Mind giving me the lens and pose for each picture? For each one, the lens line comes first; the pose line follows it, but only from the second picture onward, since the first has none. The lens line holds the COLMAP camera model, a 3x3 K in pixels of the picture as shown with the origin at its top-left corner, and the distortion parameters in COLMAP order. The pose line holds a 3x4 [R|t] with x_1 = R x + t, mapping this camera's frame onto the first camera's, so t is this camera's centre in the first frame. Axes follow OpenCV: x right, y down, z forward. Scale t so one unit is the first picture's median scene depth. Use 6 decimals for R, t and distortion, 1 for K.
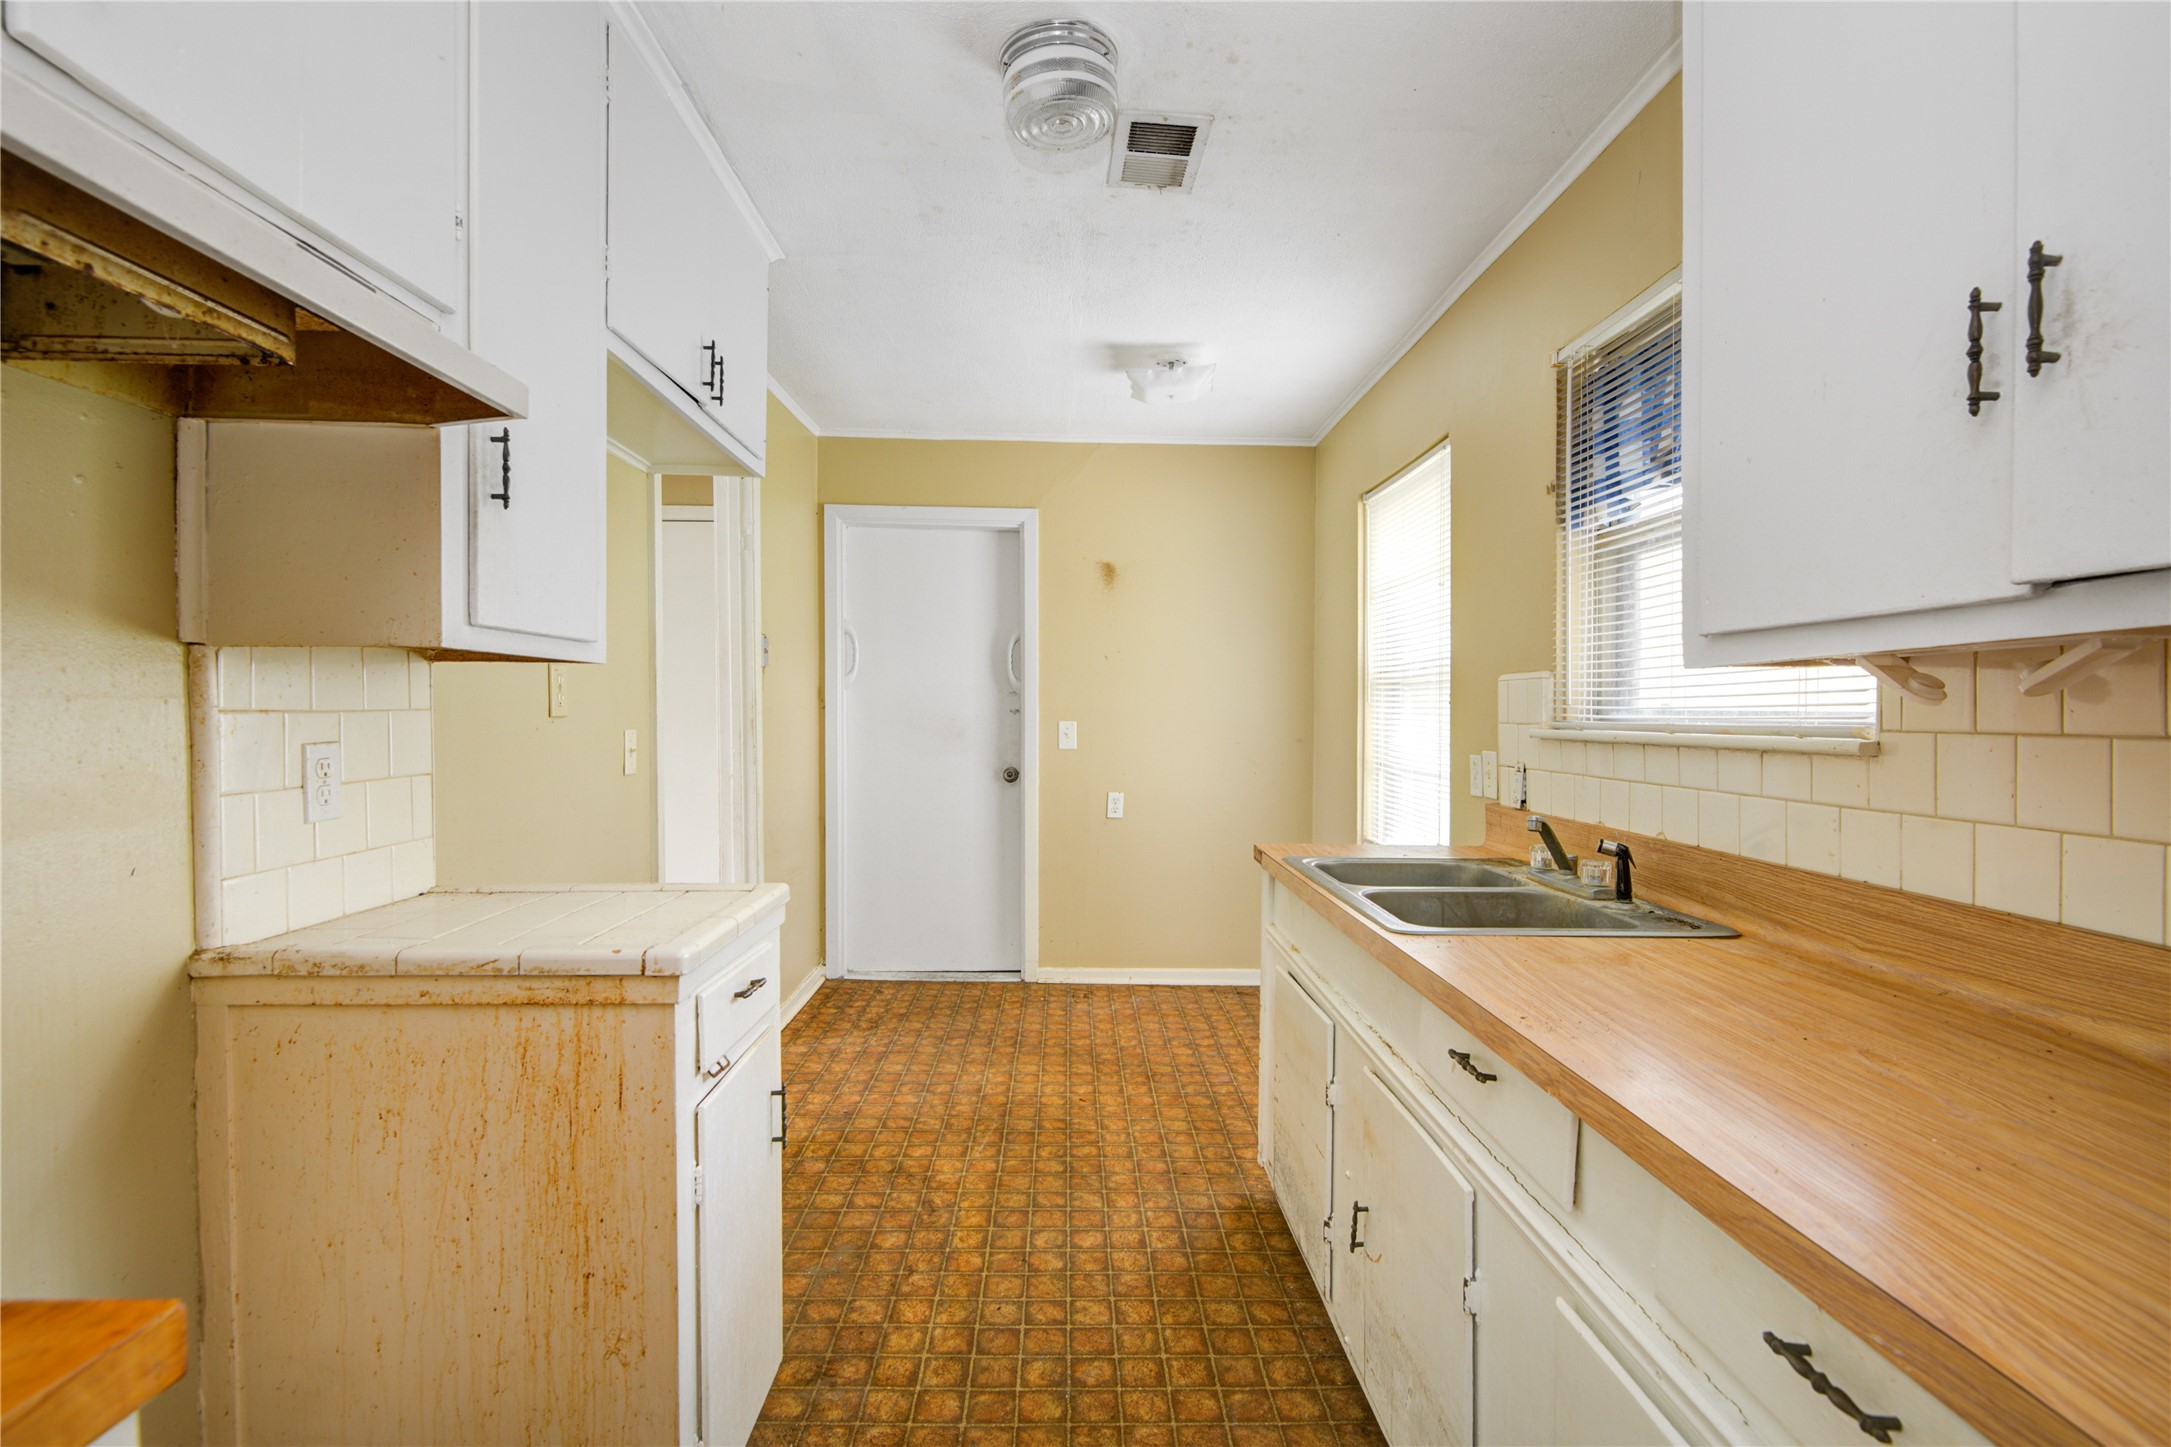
lens RADIAL K [[1004.4, 0, 1085.5], [0, 1004.4, 723.5], [0, 0, 1]] dist [0.010512, -0.008054]
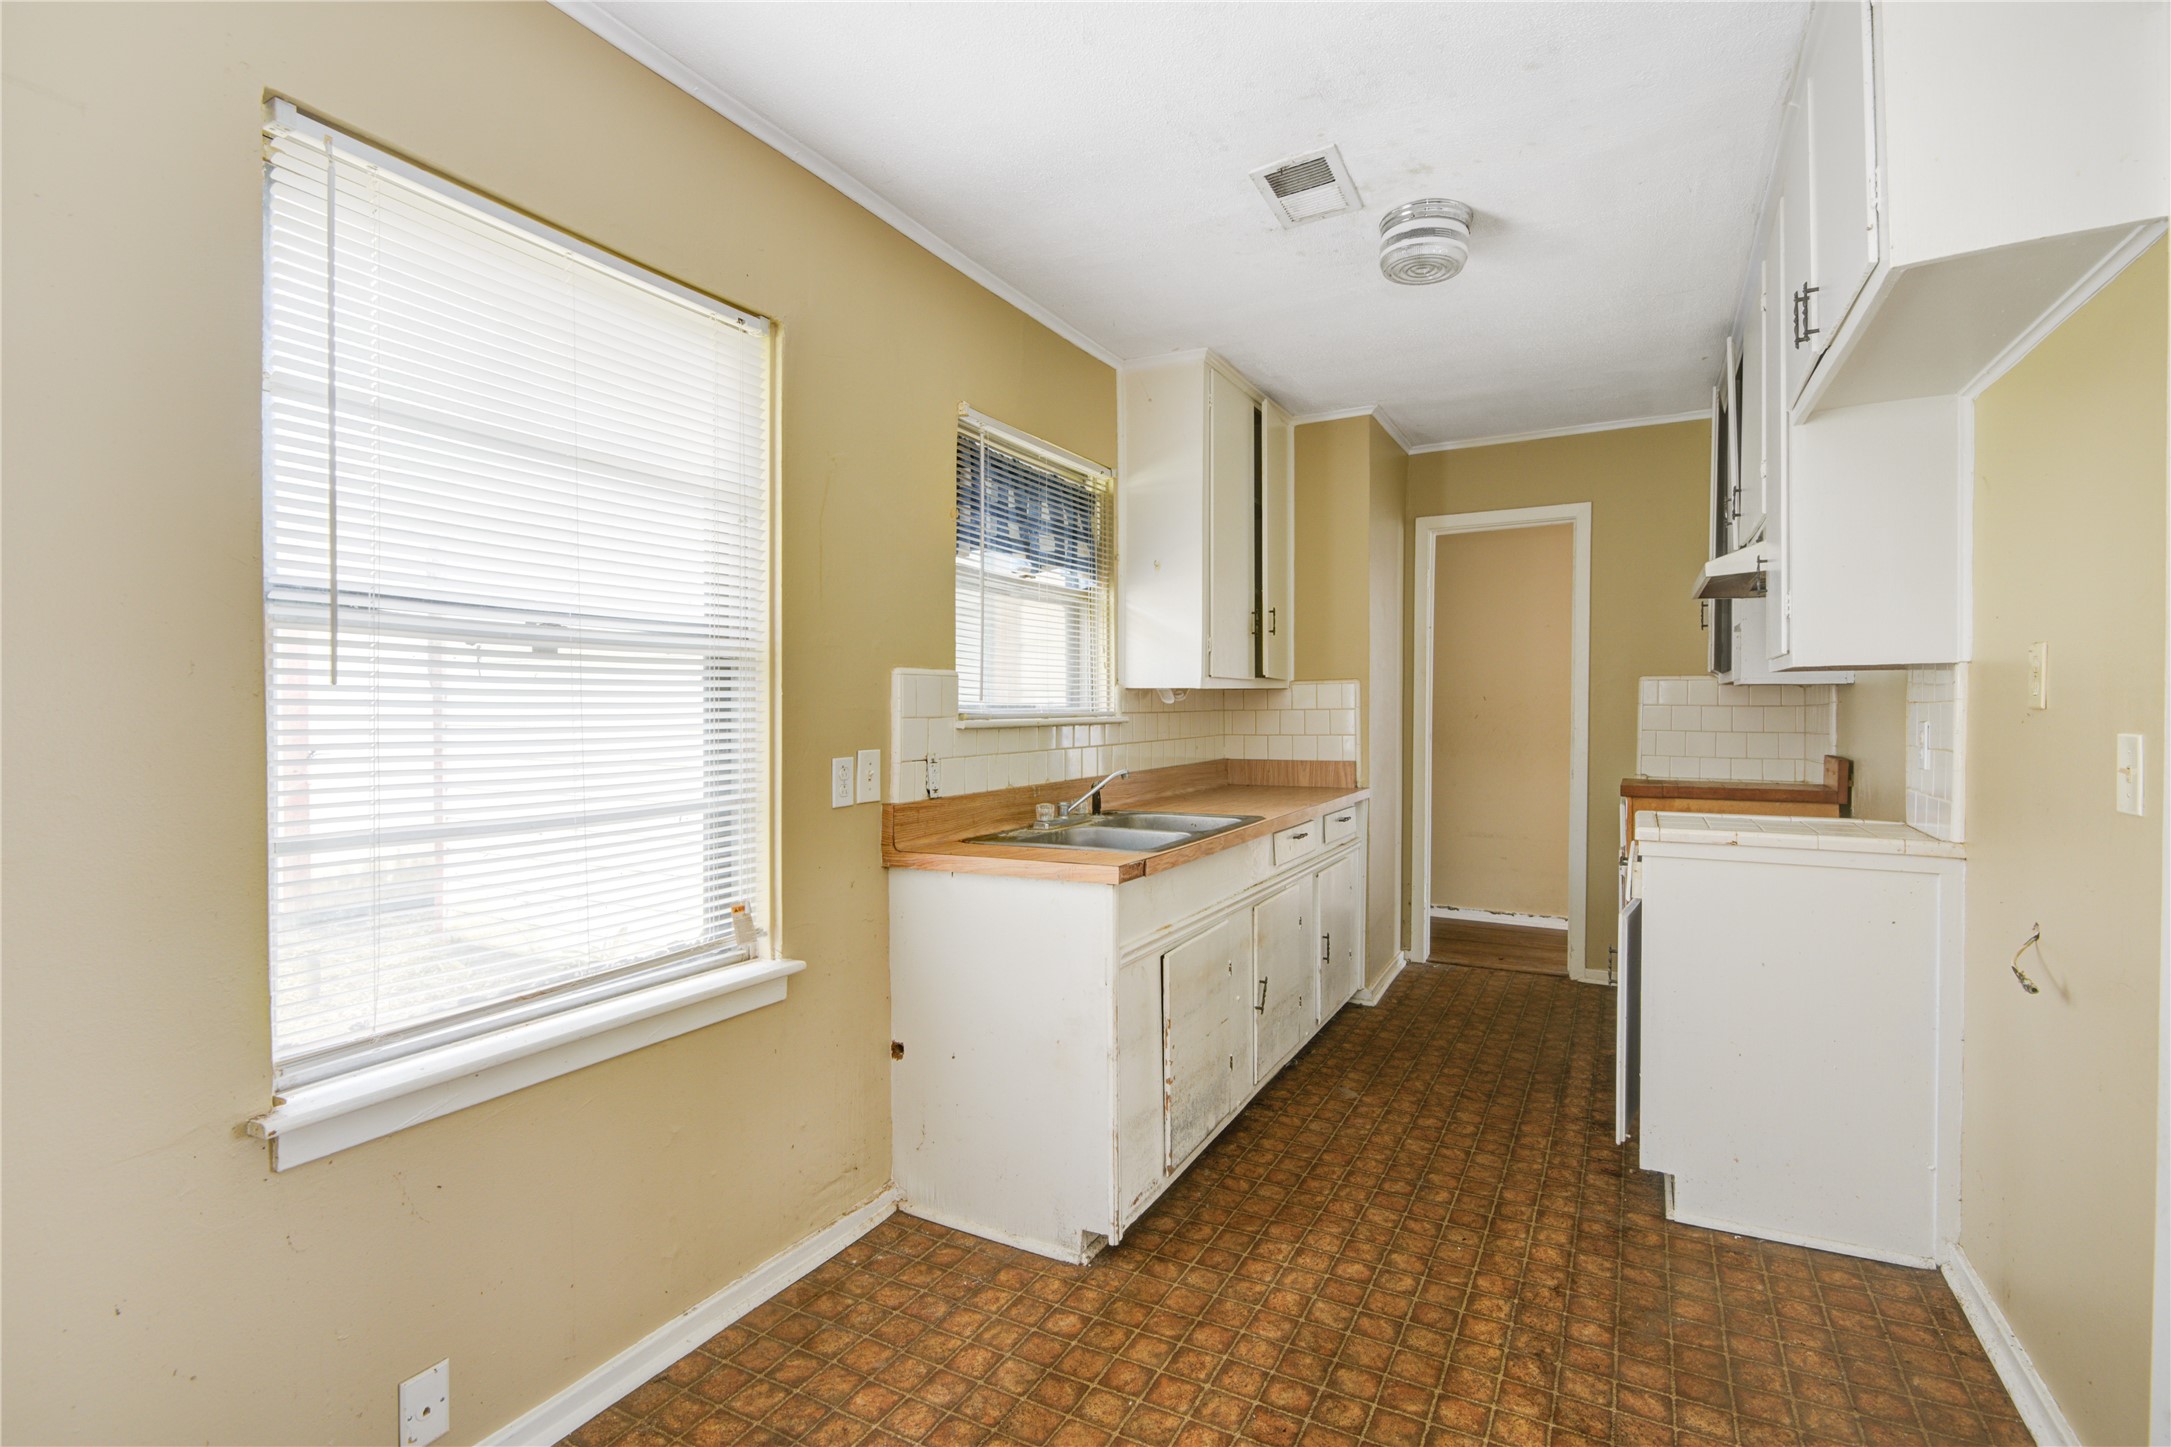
lens RADIAL K [[1004.4, 0, 1085.5], [0, 1004.4, 723.5], [0, 0, 1]] dist [0.010512, -0.008054]
pose [[-0.866826, -0.004470, 0.498590, -0.248546], [0.011012, 0.999544, 0.028106, -0.022810], [-0.498489, 0.029853, -0.866382, 1.945125]]
